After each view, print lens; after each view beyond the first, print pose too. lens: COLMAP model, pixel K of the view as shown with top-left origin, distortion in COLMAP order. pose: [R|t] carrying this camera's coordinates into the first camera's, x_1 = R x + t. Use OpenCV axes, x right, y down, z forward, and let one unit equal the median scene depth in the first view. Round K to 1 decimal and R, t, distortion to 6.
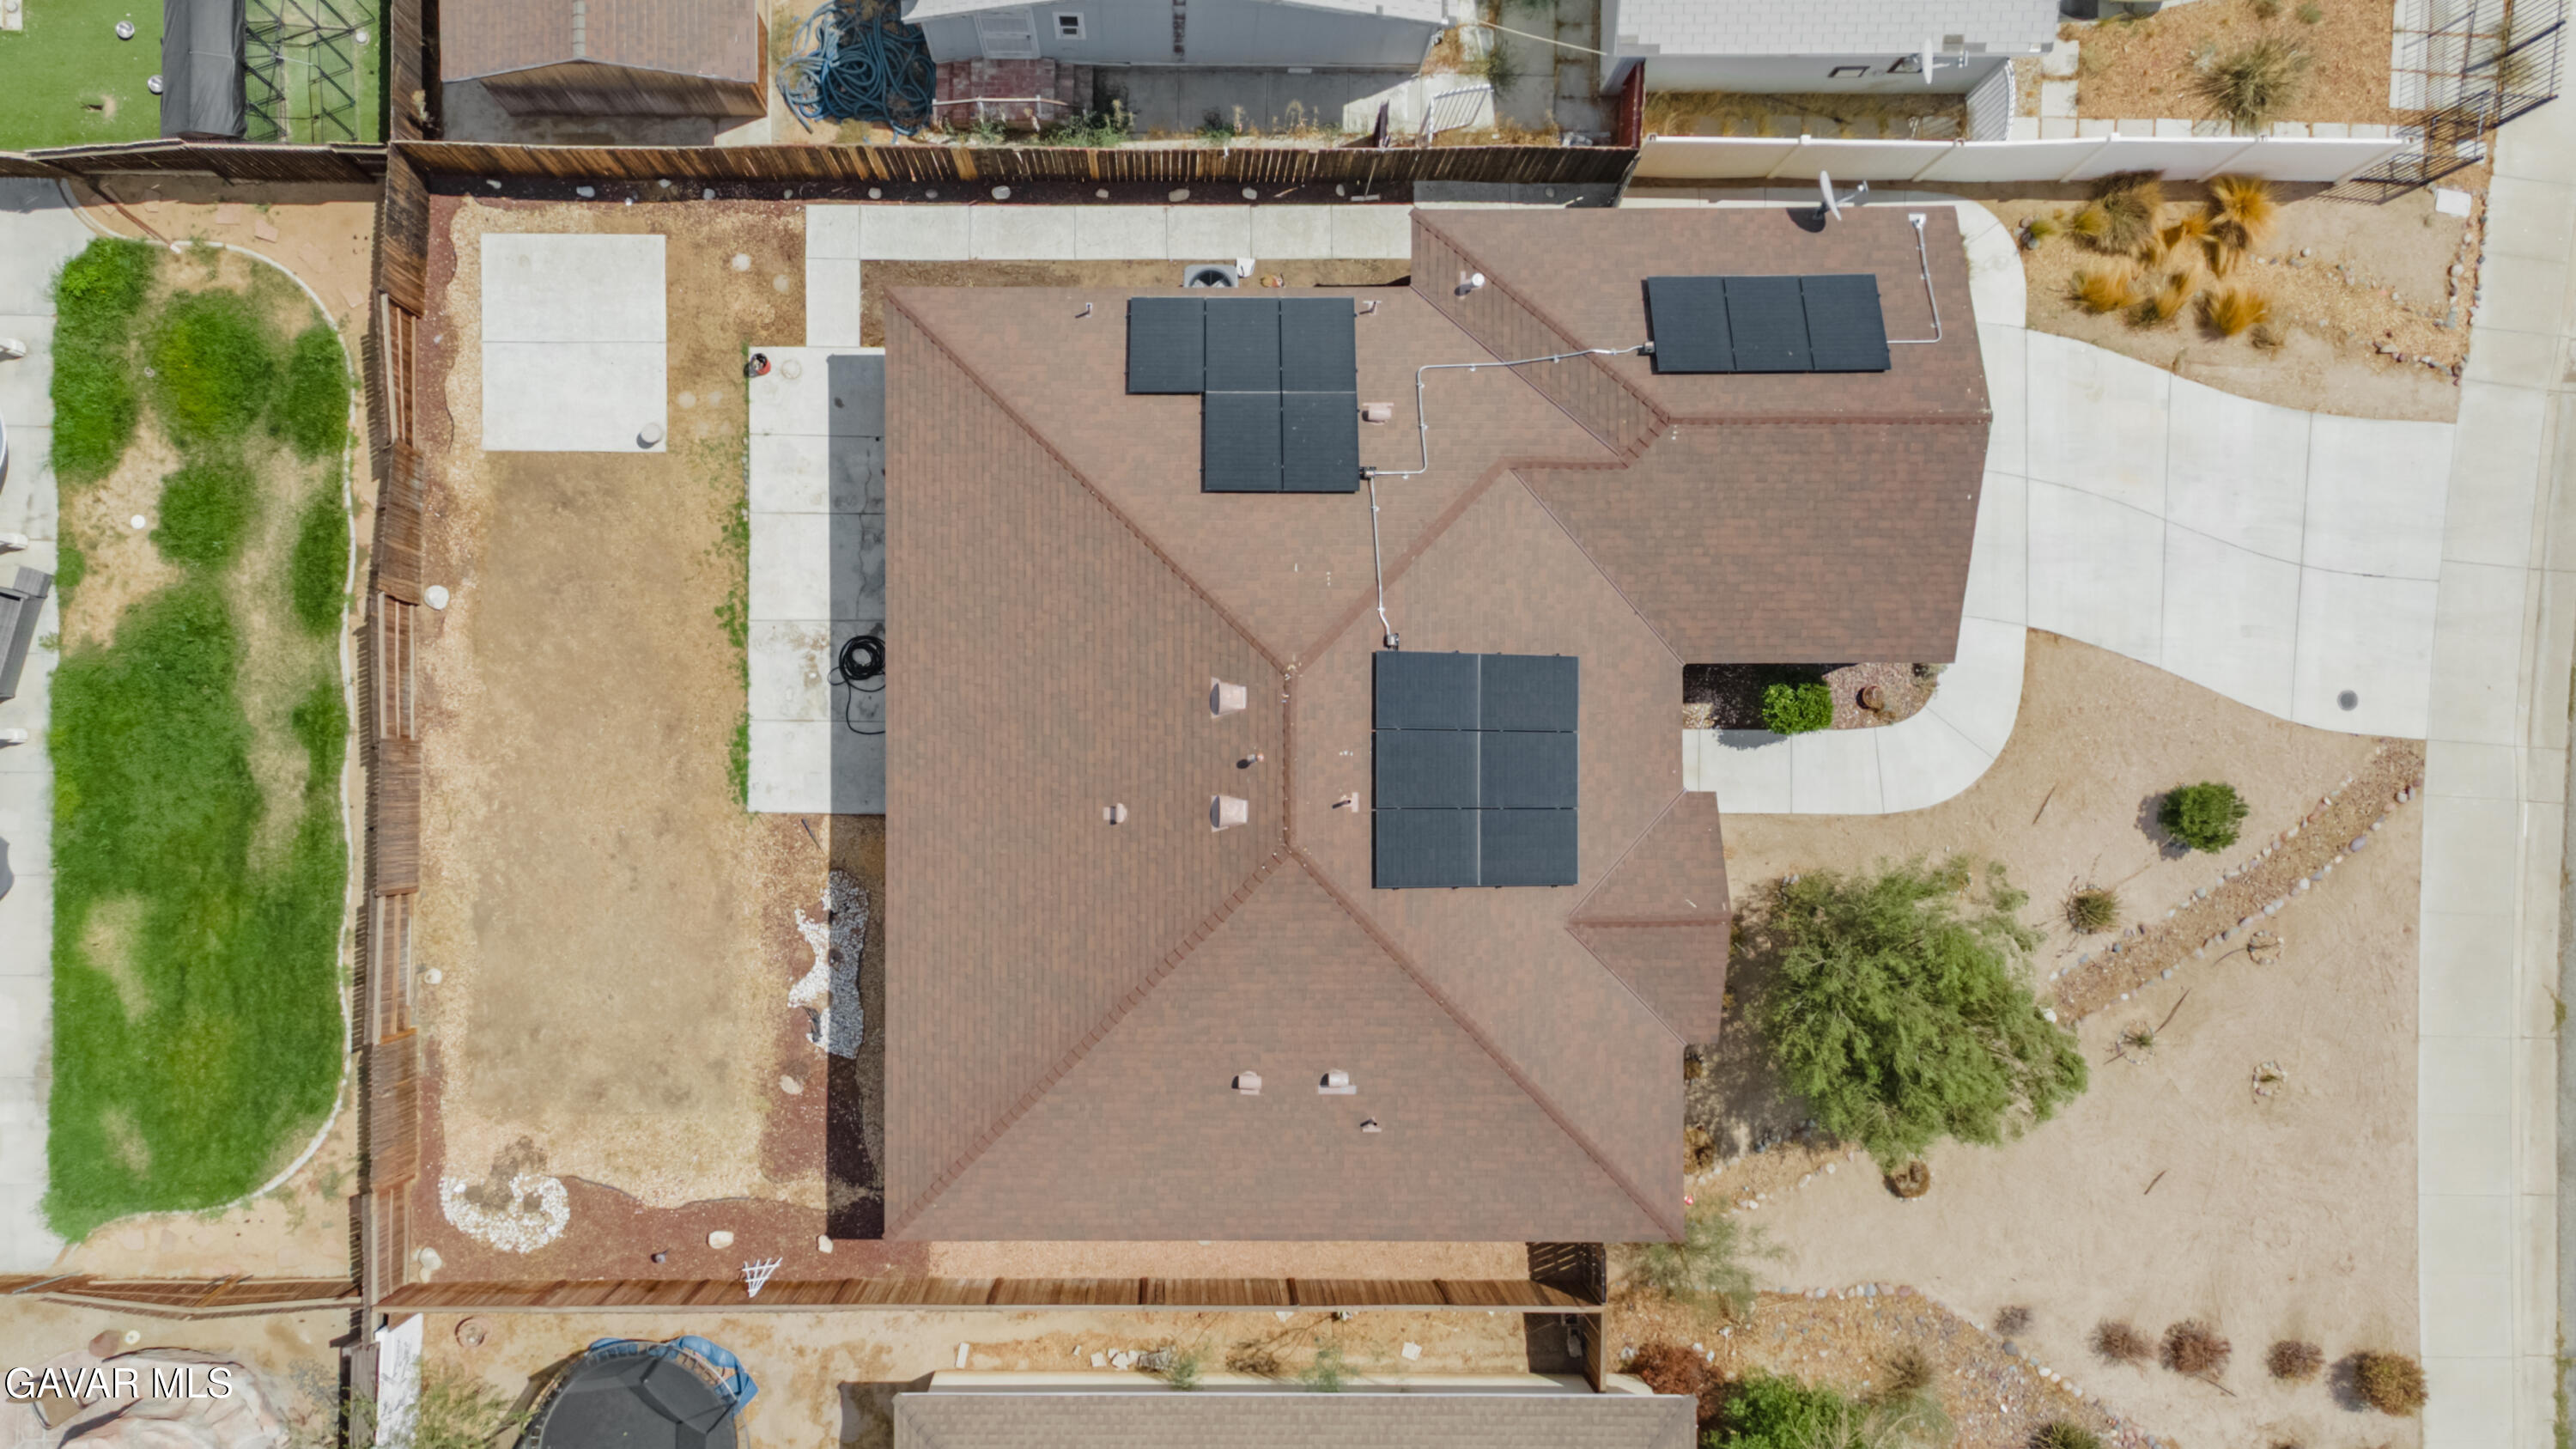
lens RADIAL K [[1973.4, 0, 1288.0], [0, 1973.4, 724.5], [0, 0, 1]] dist [0.042329, 0.000094]
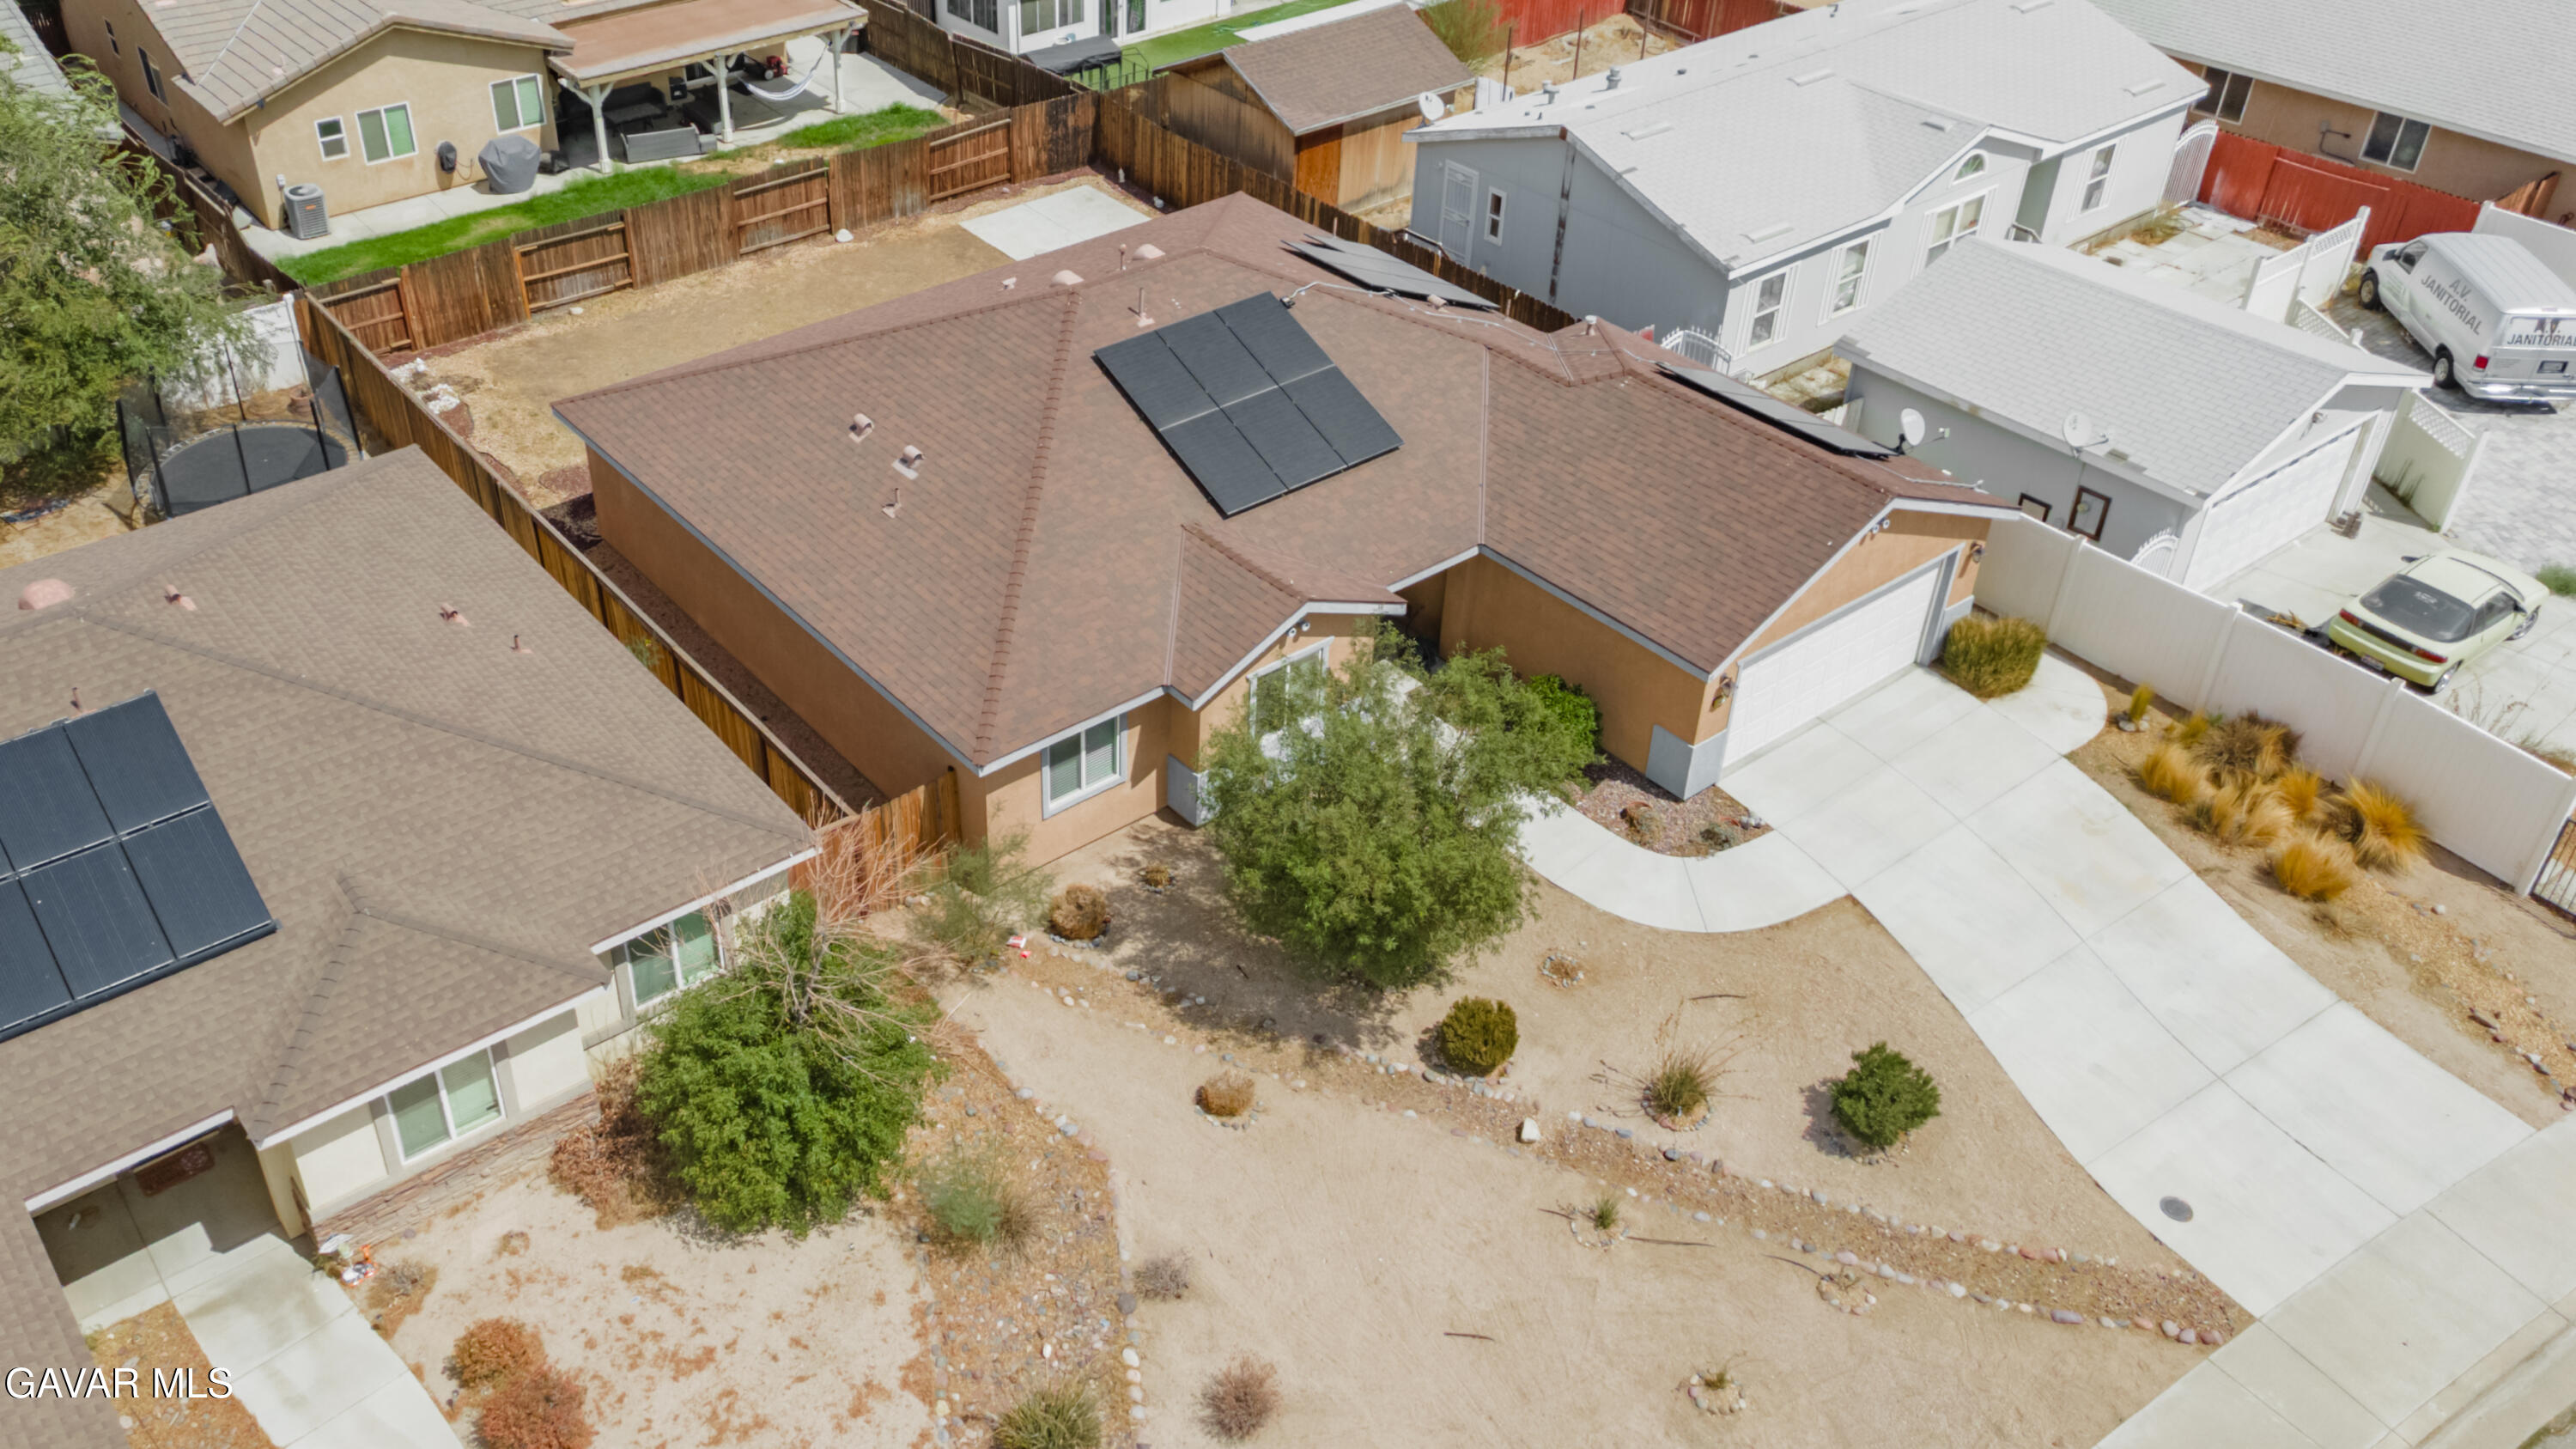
lens RADIAL K [[1973.4, 0, 1288.0], [0, 1973.4, 724.5], [0, 0, 1]] dist [0.042329, 0.000094]
pose [[0.661414, 0.447225, -0.602097, 0.667875], [-0.748619, 0.442722, -0.493525, 0.483951], [0.045844, 0.777166, 0.627624, 0.424424]]
